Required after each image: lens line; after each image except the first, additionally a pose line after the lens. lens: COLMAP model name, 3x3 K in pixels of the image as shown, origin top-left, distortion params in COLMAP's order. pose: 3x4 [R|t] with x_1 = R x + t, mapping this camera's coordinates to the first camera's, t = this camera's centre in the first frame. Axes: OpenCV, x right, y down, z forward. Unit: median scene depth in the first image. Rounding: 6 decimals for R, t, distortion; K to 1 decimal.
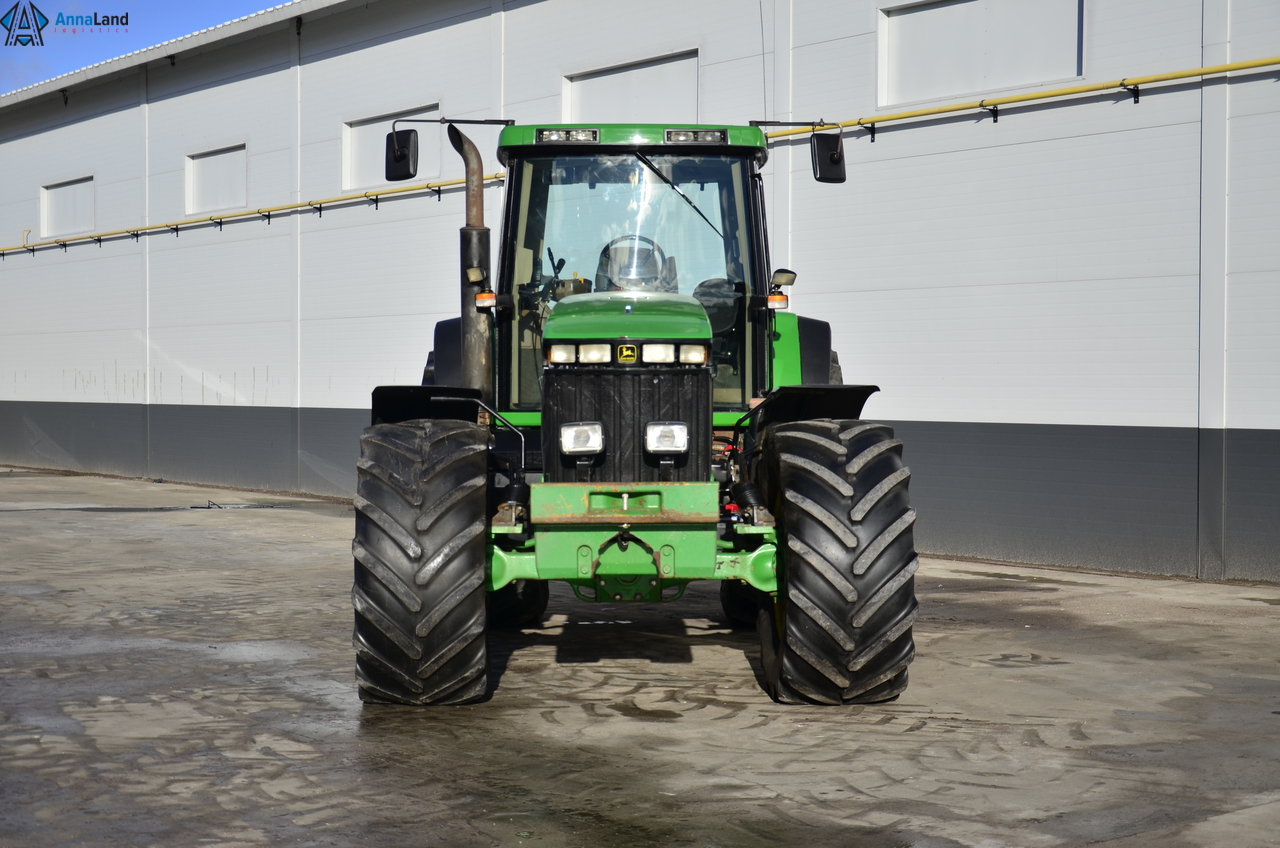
lens RADIAL K [[1982.4, 0, 640.0], [0, 1982.4, 424.0], [0, 0, 1]] dist [0.017891, 0.014866]
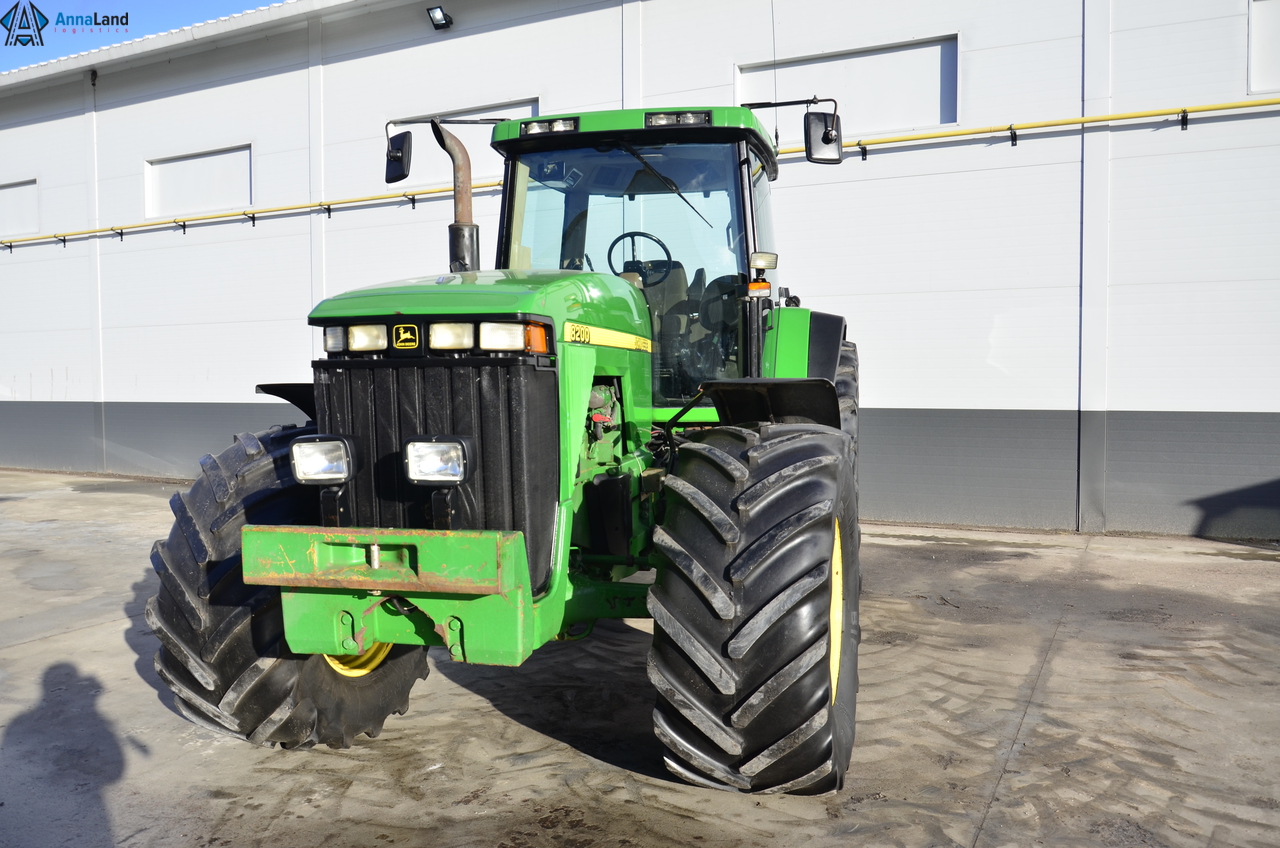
lens RADIAL K [[1006.5, 0, 640.0], [0, 1006.5, 424.0], [0, 0, 1]] dist [-0.027760, 0.007828]
pose [[0.974286, 0.002804, -0.225296, 0.132502], [0.002207, 0.999756, 0.021984, -0.010964], [0.225303, -0.021916, 0.974042, 0.587600]]
